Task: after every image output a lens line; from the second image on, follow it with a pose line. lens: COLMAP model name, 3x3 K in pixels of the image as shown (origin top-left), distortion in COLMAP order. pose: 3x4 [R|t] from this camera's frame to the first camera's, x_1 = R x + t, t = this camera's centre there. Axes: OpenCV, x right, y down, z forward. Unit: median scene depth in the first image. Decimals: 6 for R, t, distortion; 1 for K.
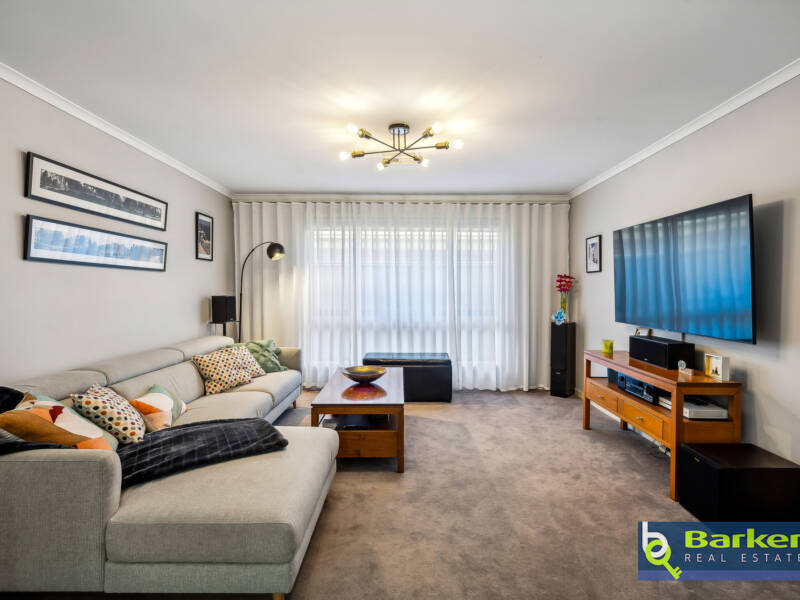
lens RADIAL K [[394.1, 0, 400.0], [0, 394.1, 300.0], [0, 0, 1]] dist [-0.000018, -0.000533]
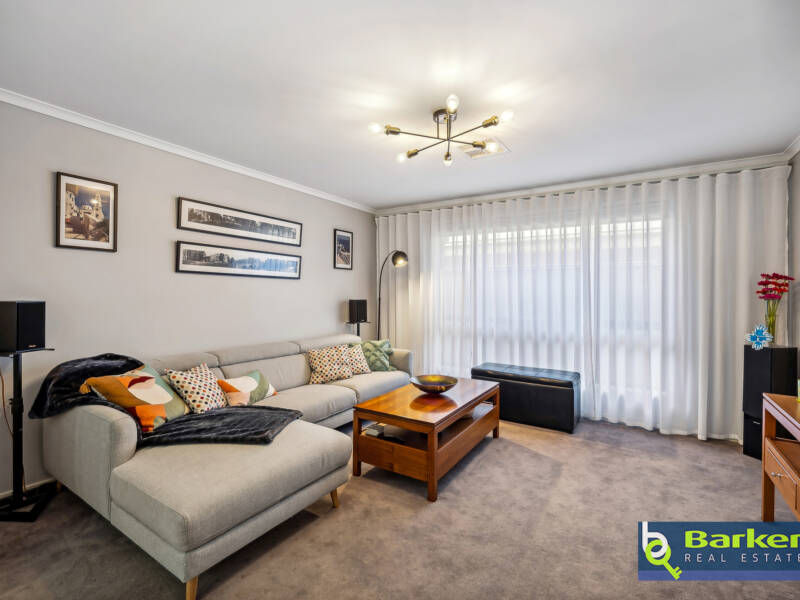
lens RADIAL K [[371.5, 0, 399.9], [0, 371.5, 298.1], [0, 0, 1]] dist [-0.001312, -0.000283]
pose [[0.842234, 0.009743, -0.539024, 0.305869], [-0.020228, 0.999704, -0.013537, -0.003872], [0.538732, 0.022305, 0.842182, 0.196414]]
